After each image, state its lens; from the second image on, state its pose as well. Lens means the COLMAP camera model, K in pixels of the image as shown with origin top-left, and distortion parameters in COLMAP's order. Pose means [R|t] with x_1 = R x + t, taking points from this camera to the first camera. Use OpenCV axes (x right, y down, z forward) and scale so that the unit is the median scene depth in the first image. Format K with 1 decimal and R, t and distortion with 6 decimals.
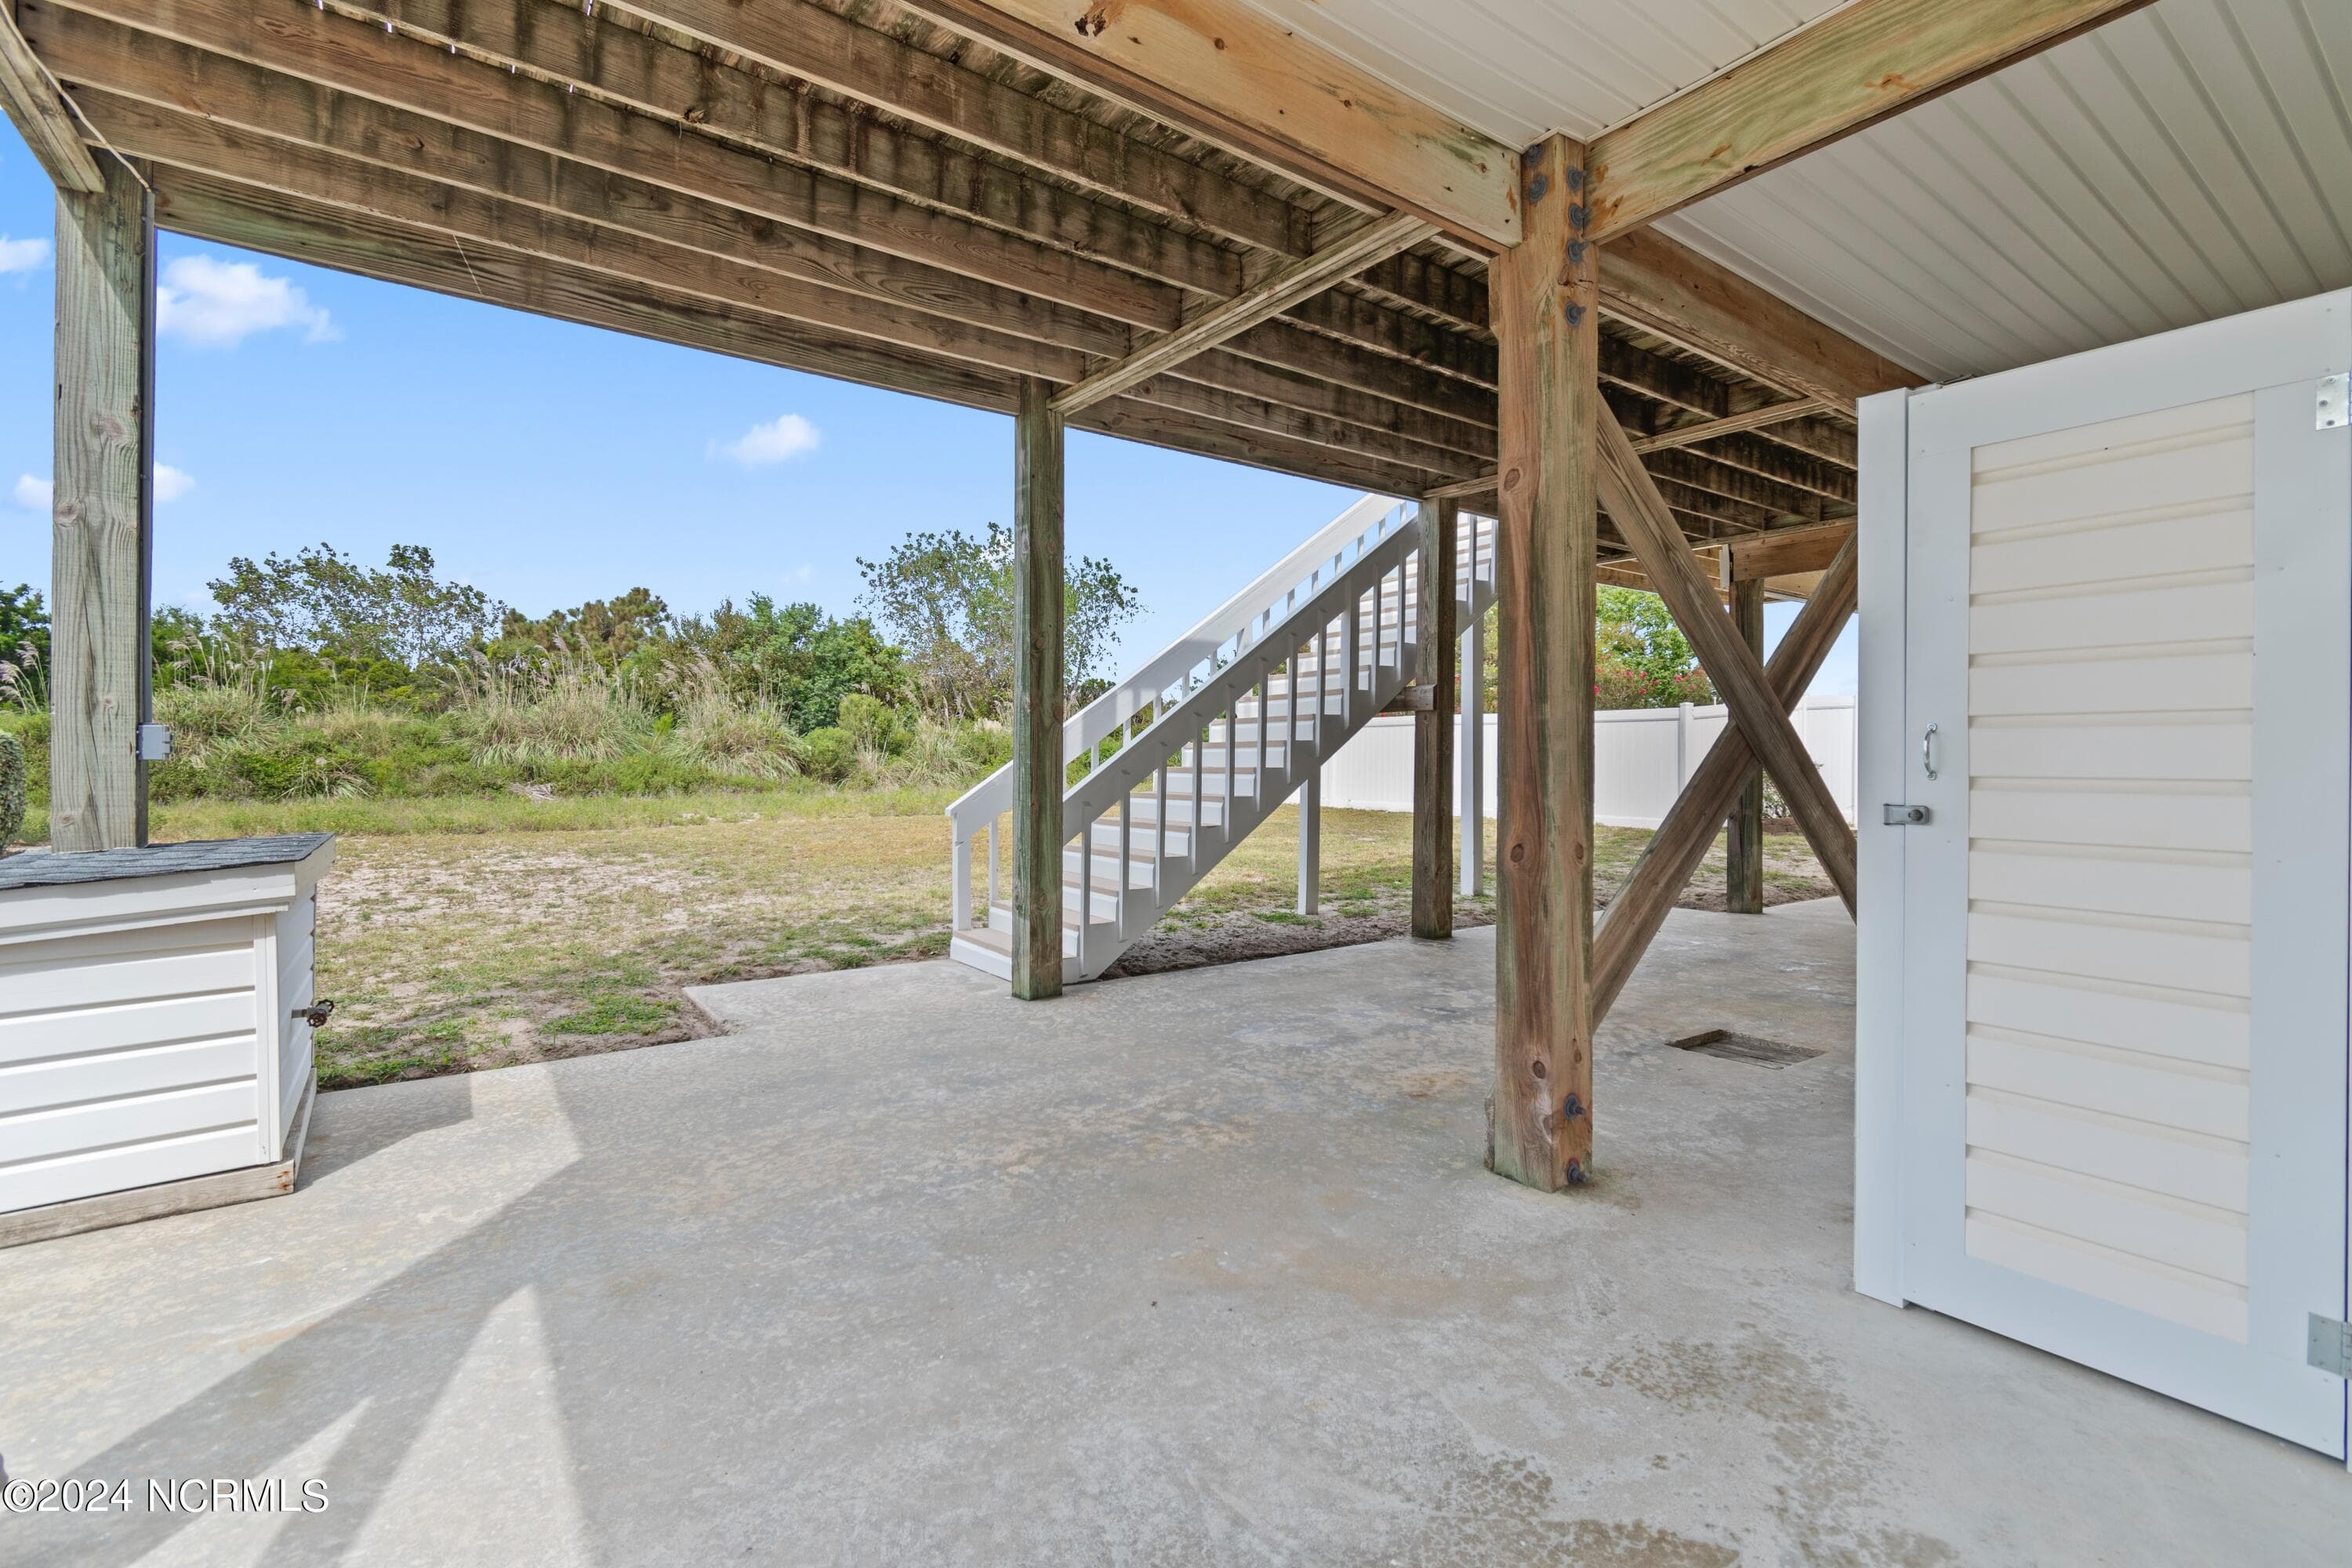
lens RADIAL K [[1053.1, 0, 1174.8], [0, 1053.1, 760.2], [0, 0, 1]] dist [0.004236, 0.000908]
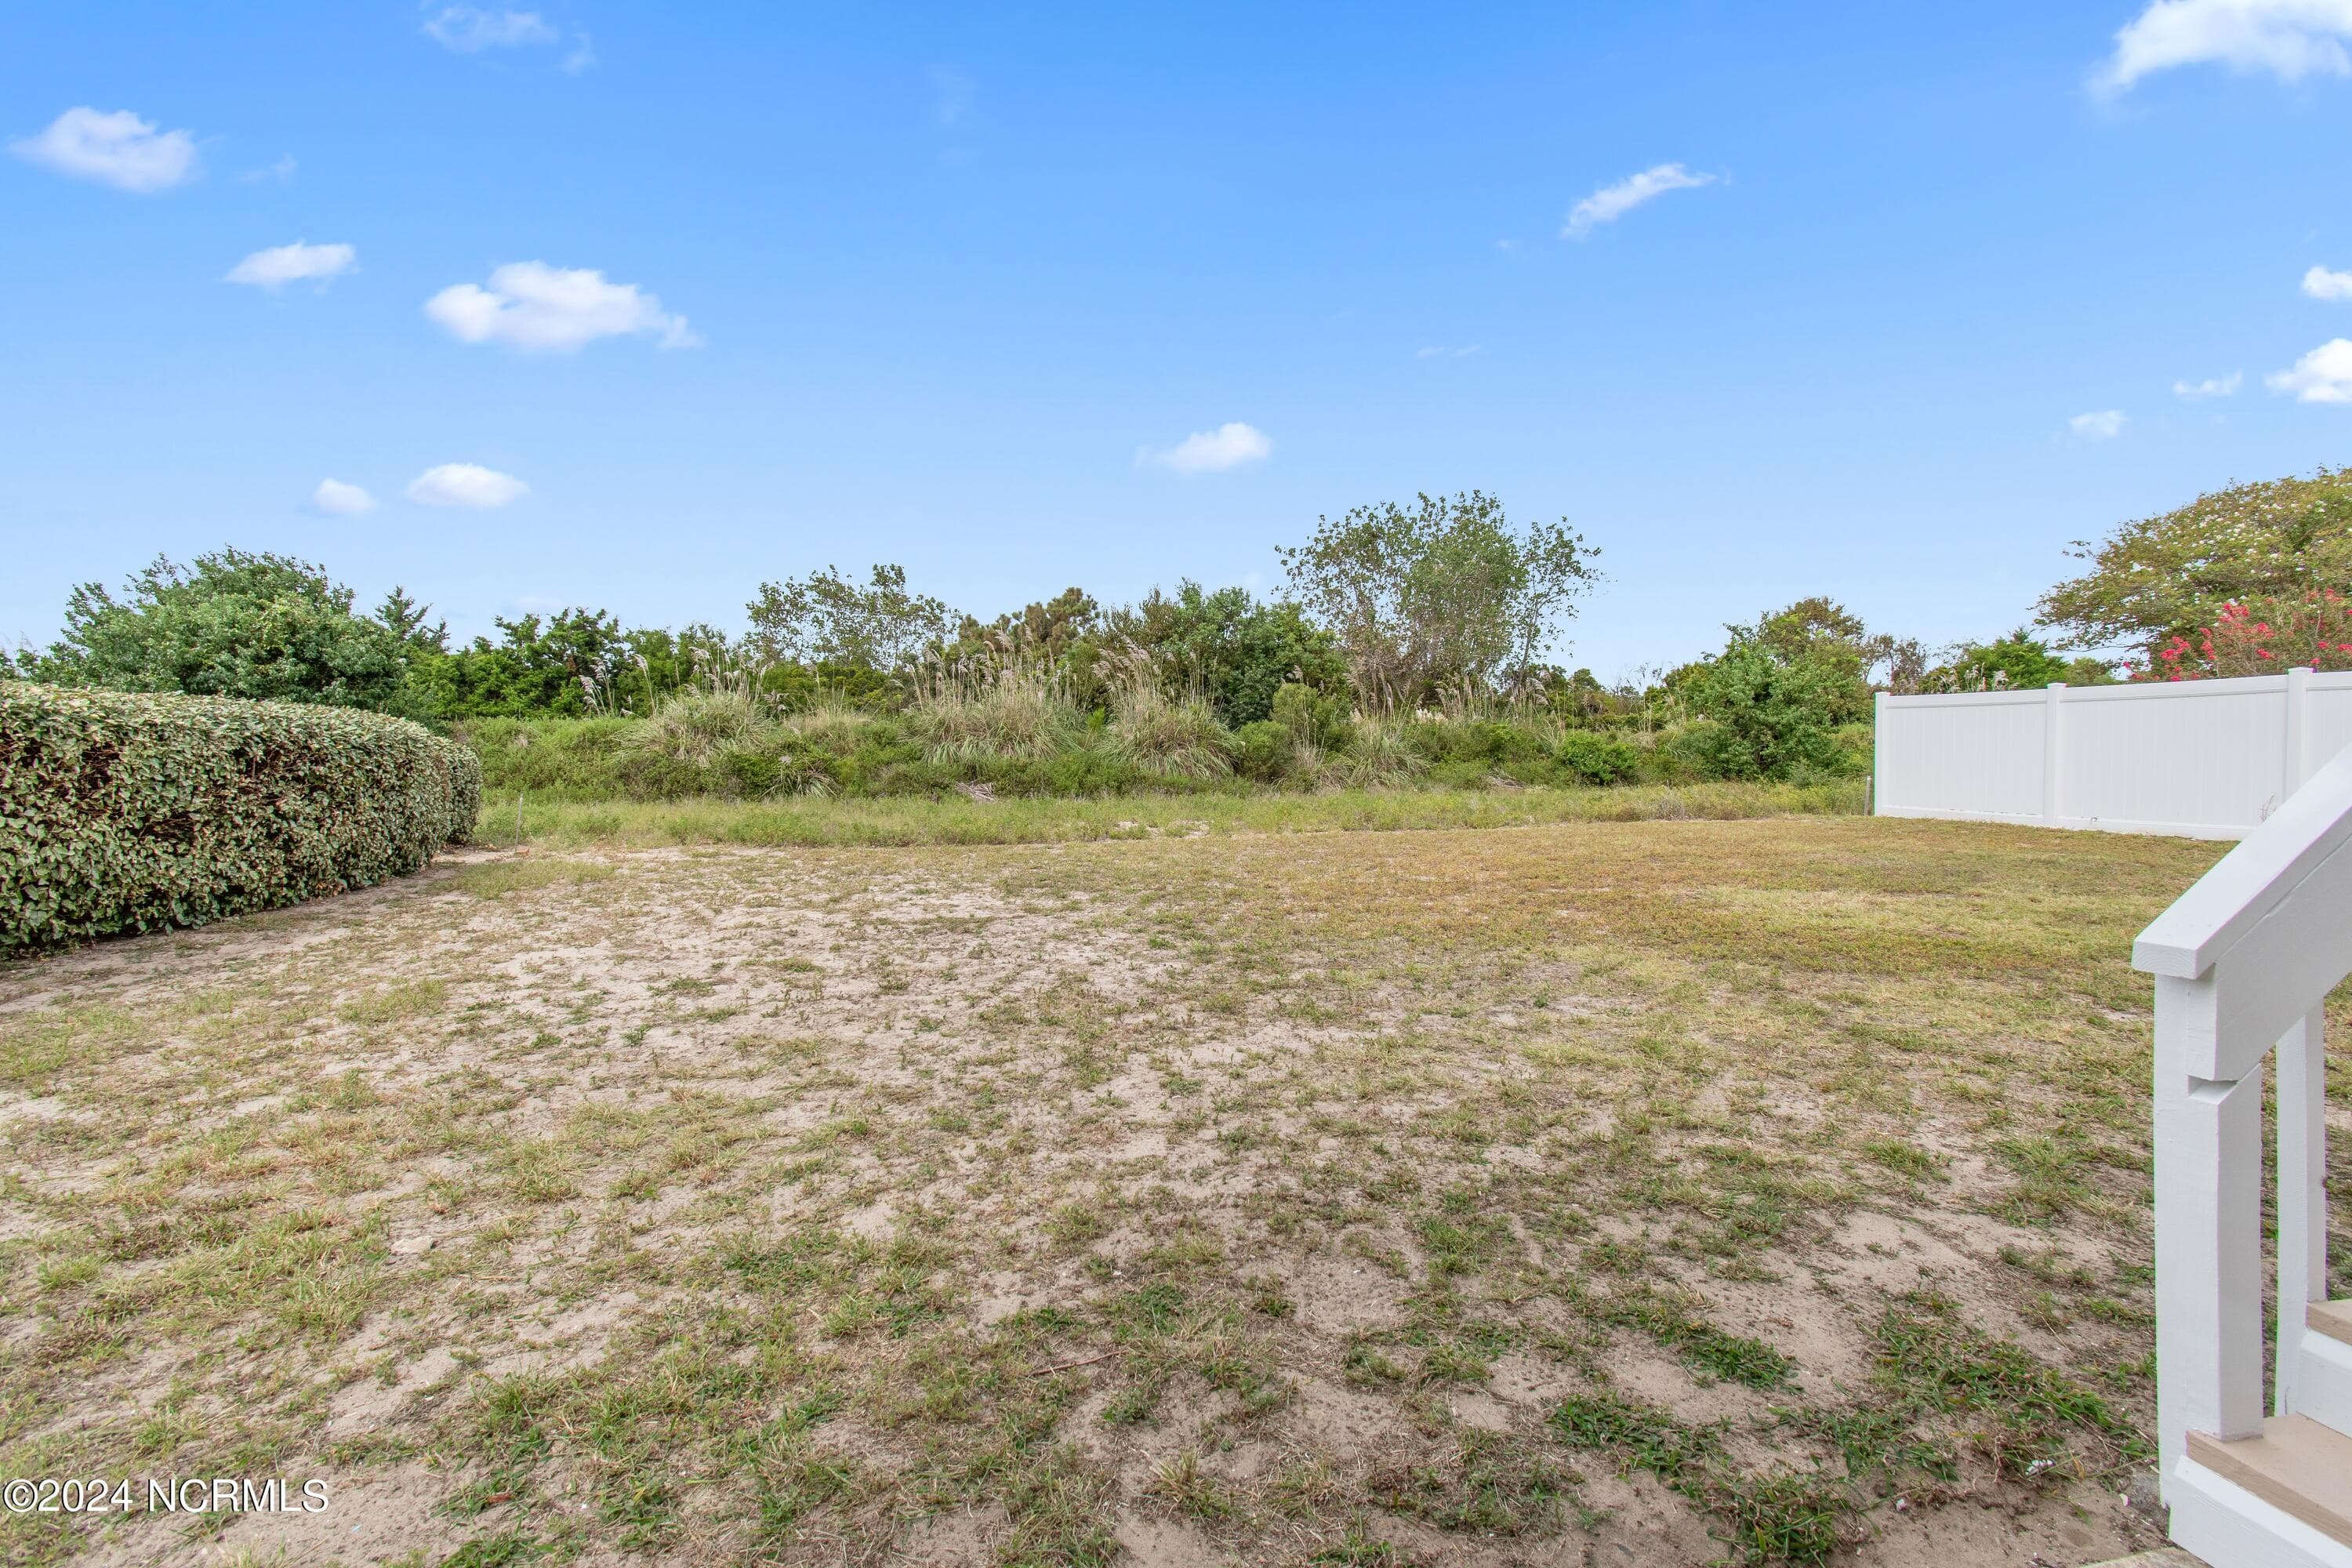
lens RADIAL K [[1053.1, 0, 1174.8], [0, 1053.1, 760.2], [0, 0, 1]] dist [0.004236, 0.000908]
pose [[0.930462, -0.002907, -0.366377, -0.070762], [0.004007, 0.999989, 0.002242, -0.000043], [0.366367, -0.003554, 0.930464, 0.141312]]
